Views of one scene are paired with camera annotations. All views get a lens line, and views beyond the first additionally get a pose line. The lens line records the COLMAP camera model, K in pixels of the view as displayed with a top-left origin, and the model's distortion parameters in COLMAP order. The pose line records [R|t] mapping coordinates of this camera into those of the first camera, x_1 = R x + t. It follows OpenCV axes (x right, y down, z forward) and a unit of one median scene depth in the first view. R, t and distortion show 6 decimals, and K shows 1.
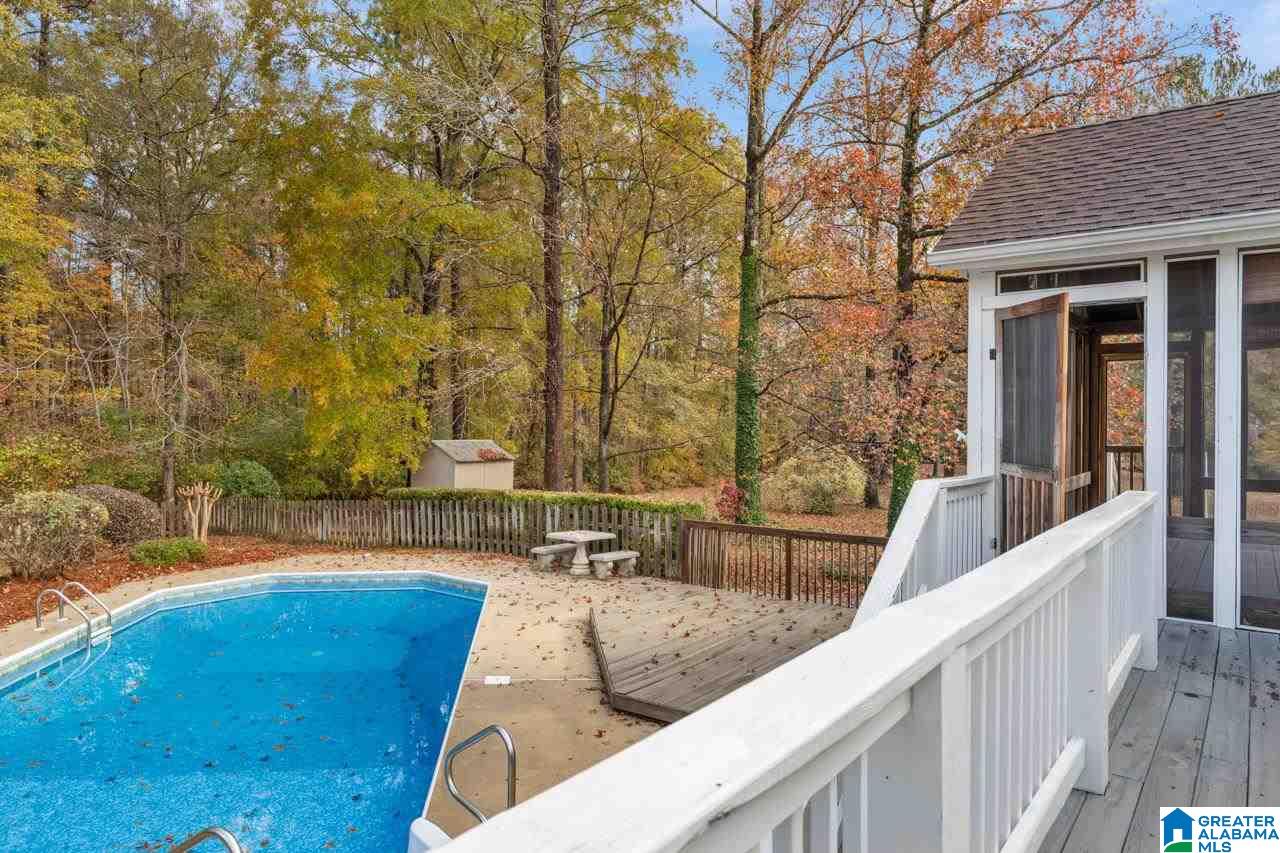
lens RADIAL K [[813.0, 0, 640.0], [0, 813.0, 426.5], [0, 0, 1]] dist [-0.004533, 0.002424]
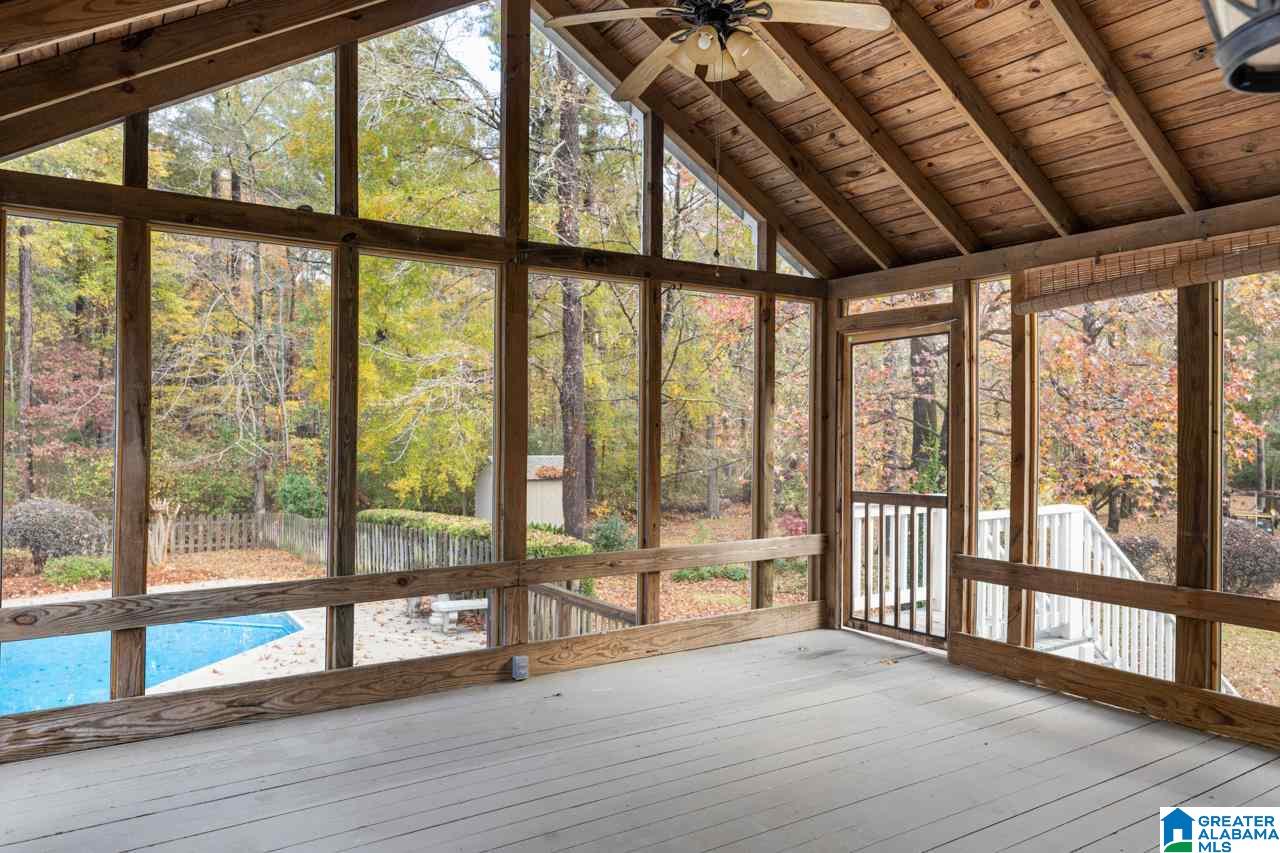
lens RADIAL K [[862.9, 0, 640.0], [0, 862.9, 426.5], [0, 0, 1]] dist [0.007505, -0.002012]
pose [[0.942242, -0.000196, -0.334934, 0.381468], [-0.004212, 0.999914, -0.012436, -0.008176], [0.334908, 0.013128, 0.942160, 0.220940]]
